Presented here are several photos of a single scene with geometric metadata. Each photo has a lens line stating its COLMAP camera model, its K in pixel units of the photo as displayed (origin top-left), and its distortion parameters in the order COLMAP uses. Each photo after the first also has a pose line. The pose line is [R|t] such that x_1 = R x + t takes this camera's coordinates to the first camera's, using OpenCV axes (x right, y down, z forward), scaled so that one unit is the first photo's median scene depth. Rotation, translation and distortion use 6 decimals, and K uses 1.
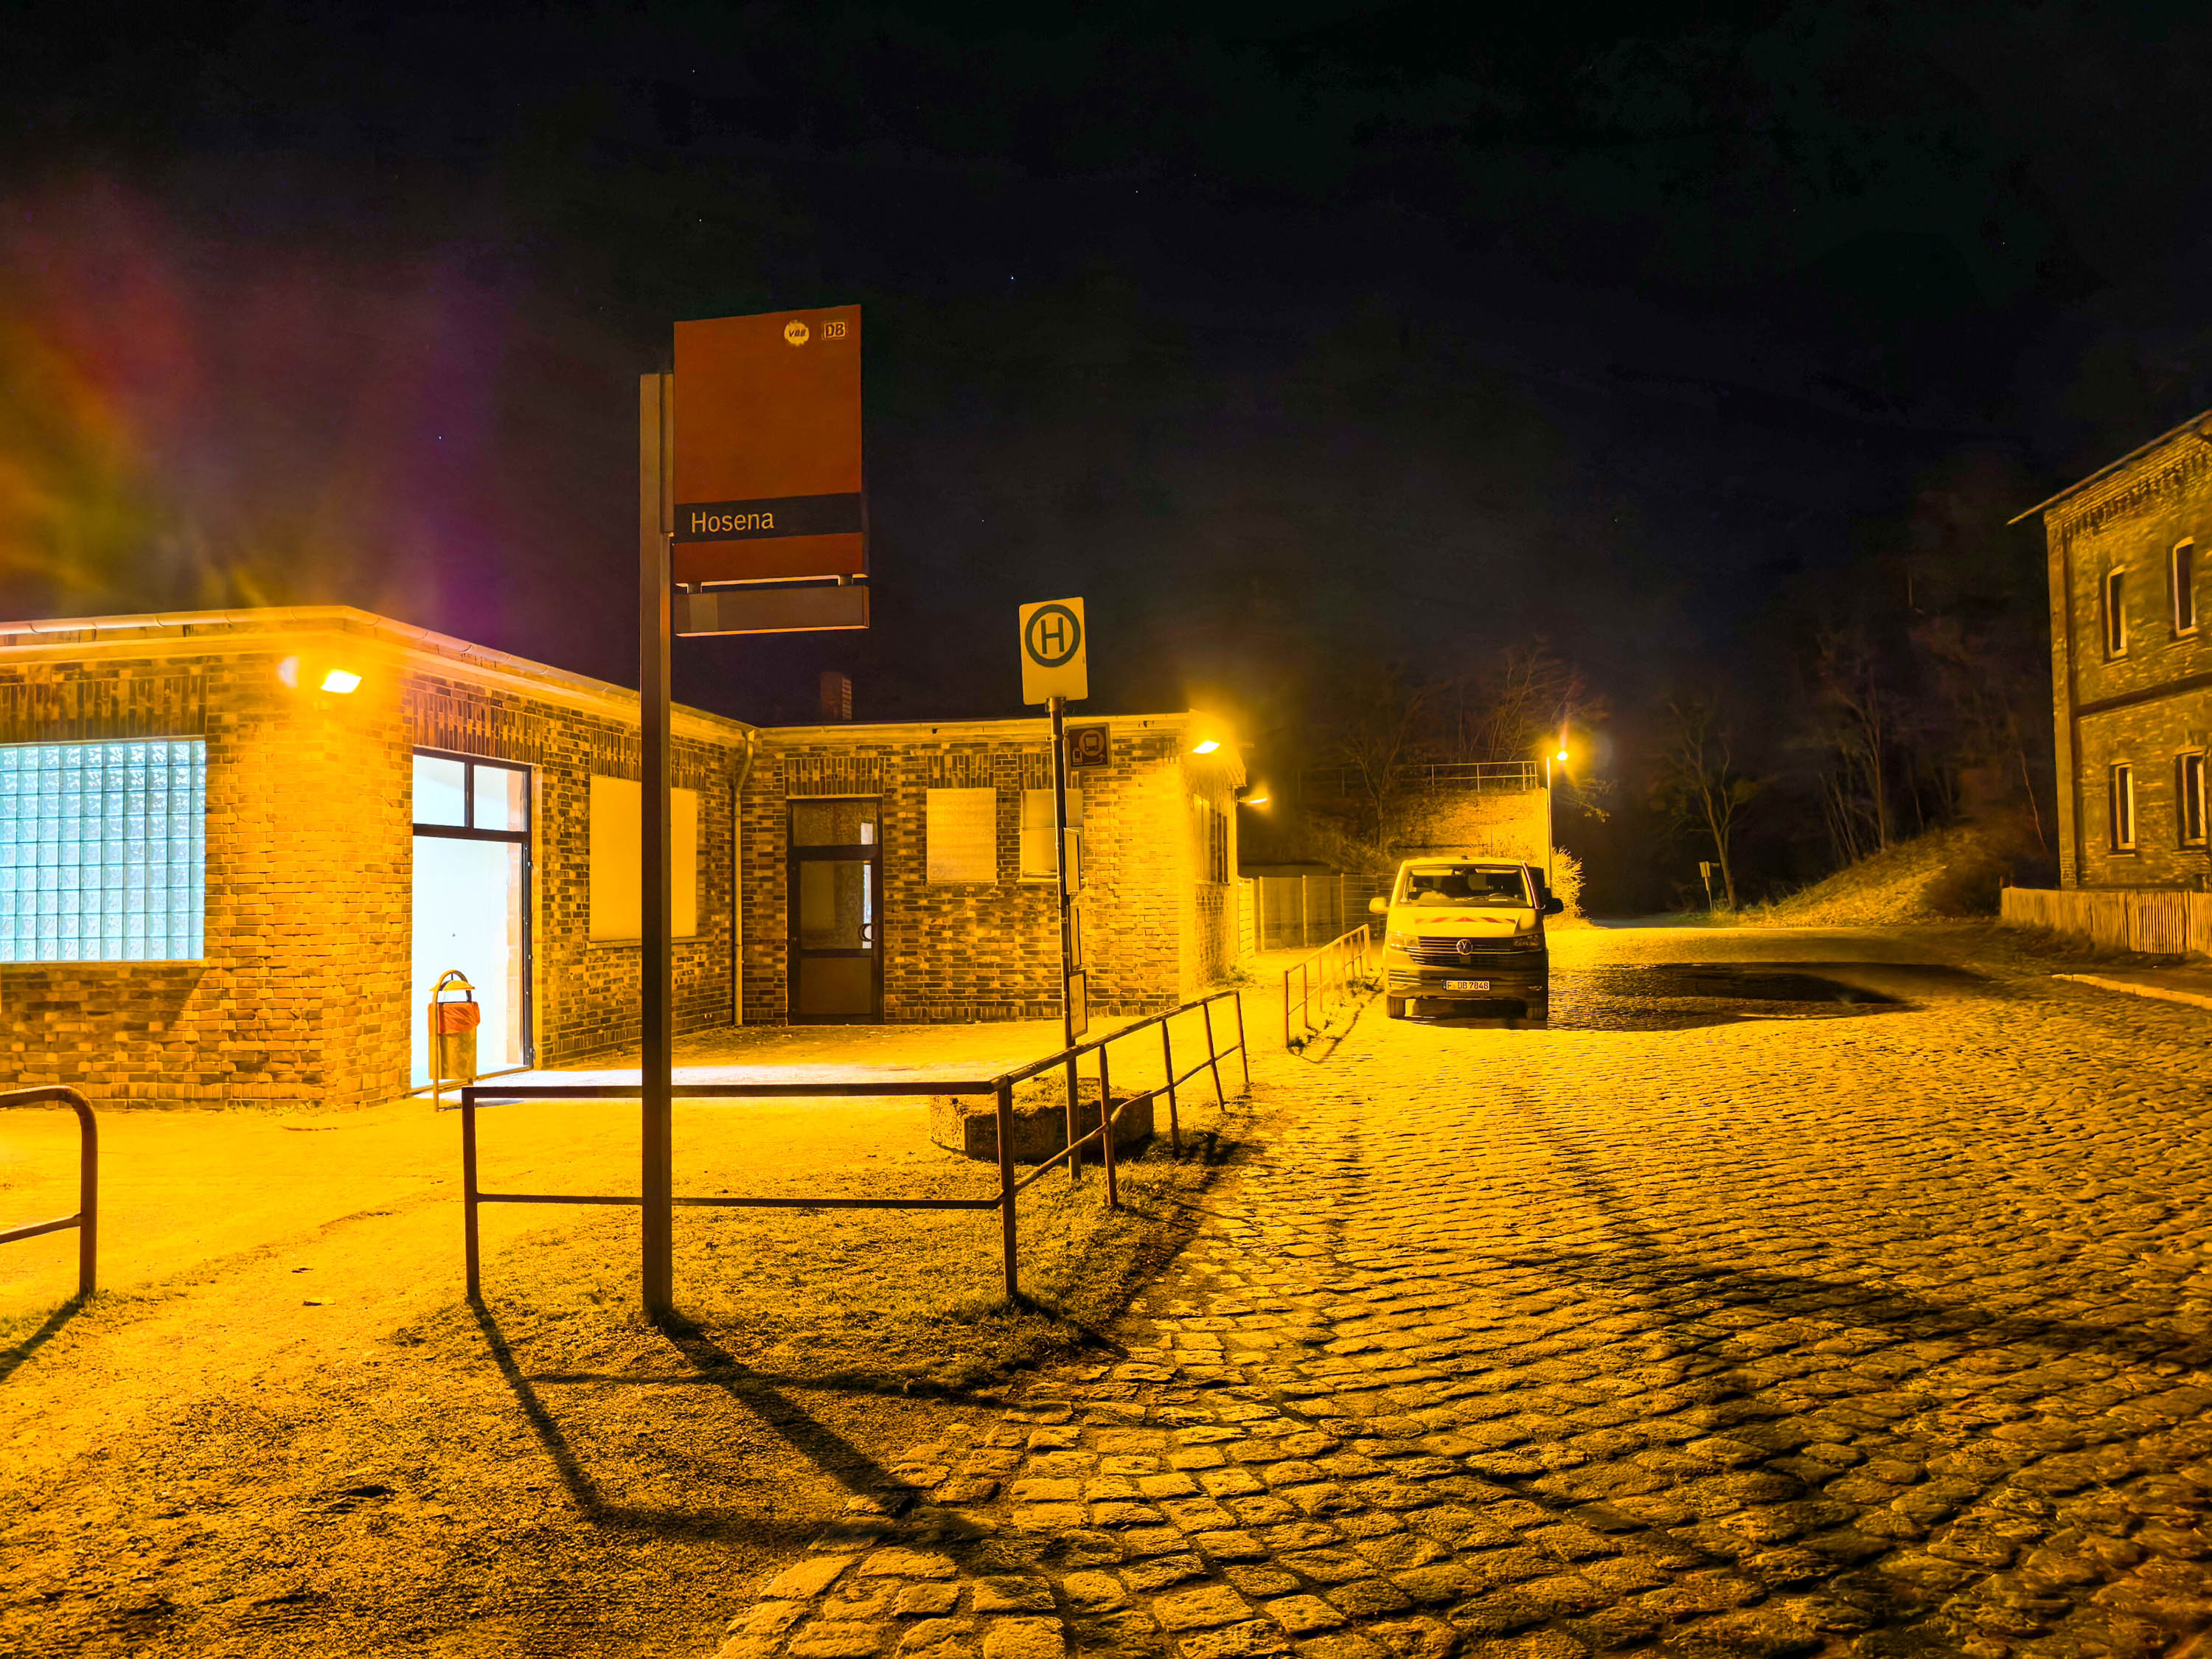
lens RADIAL K [[1604.7, 0, 1113.8], [0, 1604.7, 826.9], [0, 0, 1]] dist [-0.000269, 0.004929]
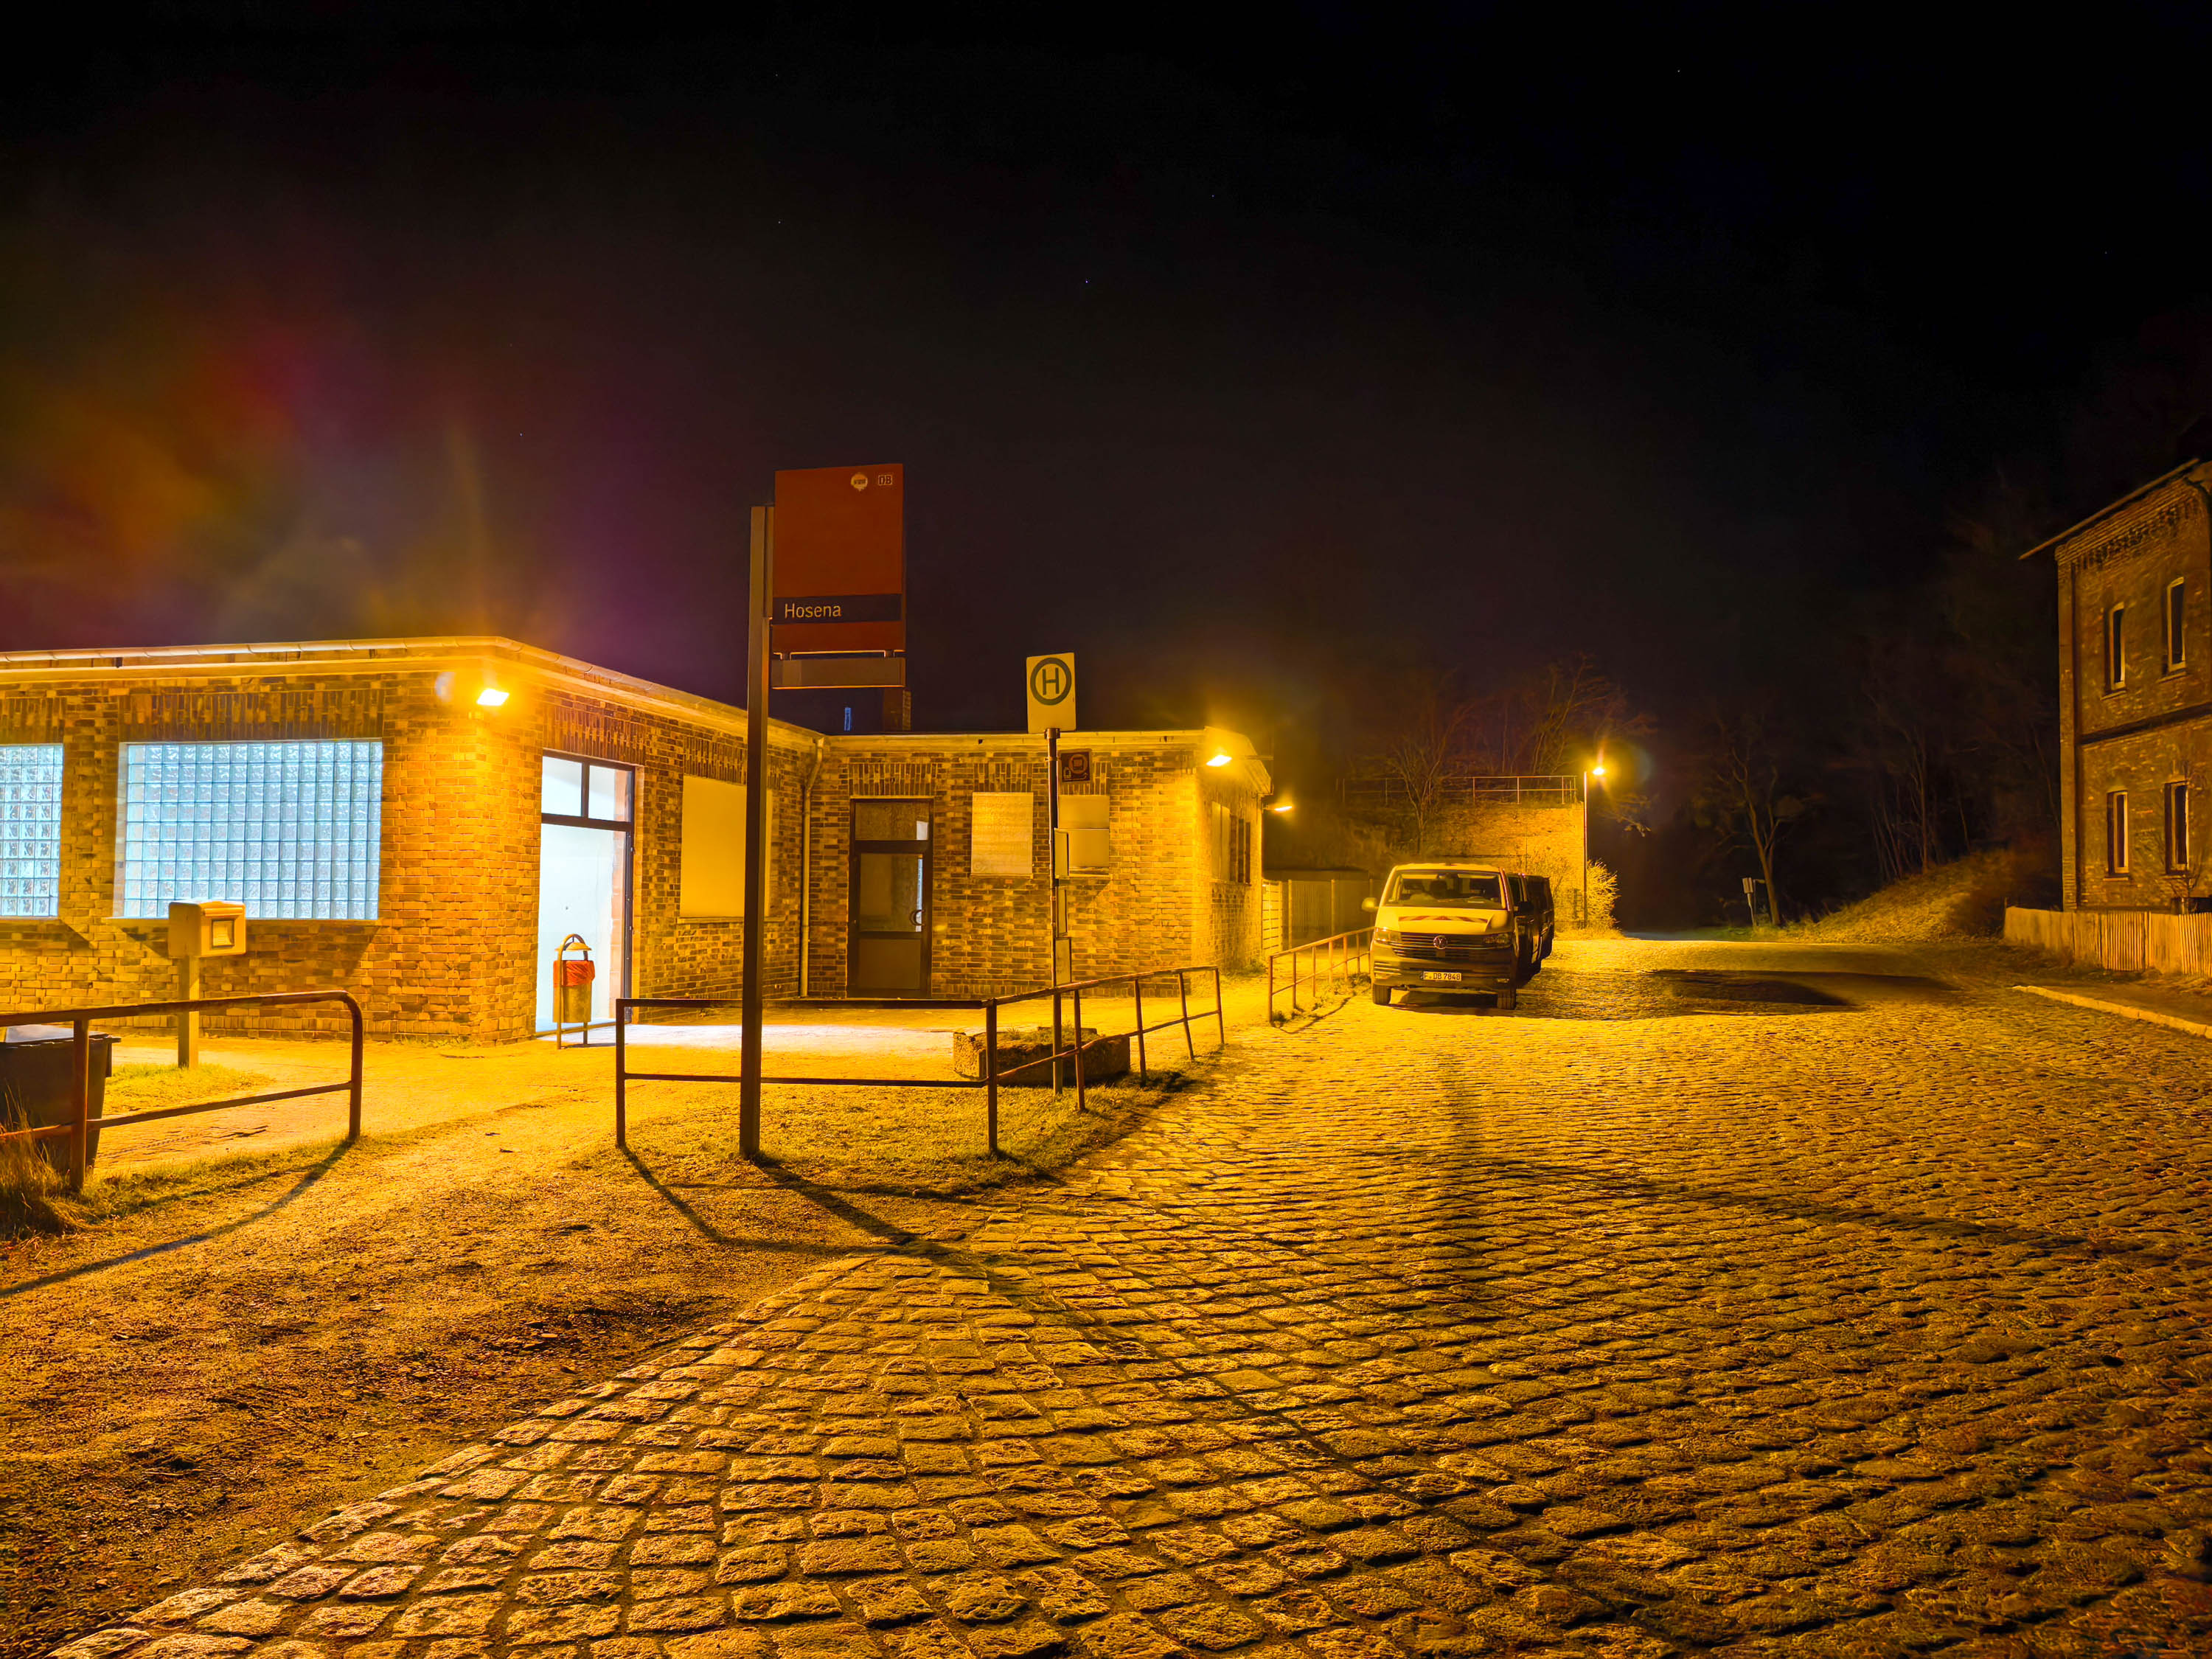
lens RADIAL K [[1612.9, 0, 1106.0], [0, 1612.9, 829.5], [0, 0, 1]] dist [0.005977, 0.002108]
pose [[0.998725, 0.022339, -0.045275, 0.031382], [-0.022359, 0.999750, 0.000055, 0.000506], [0.045264, 0.000957, 0.998975, -0.142892]]
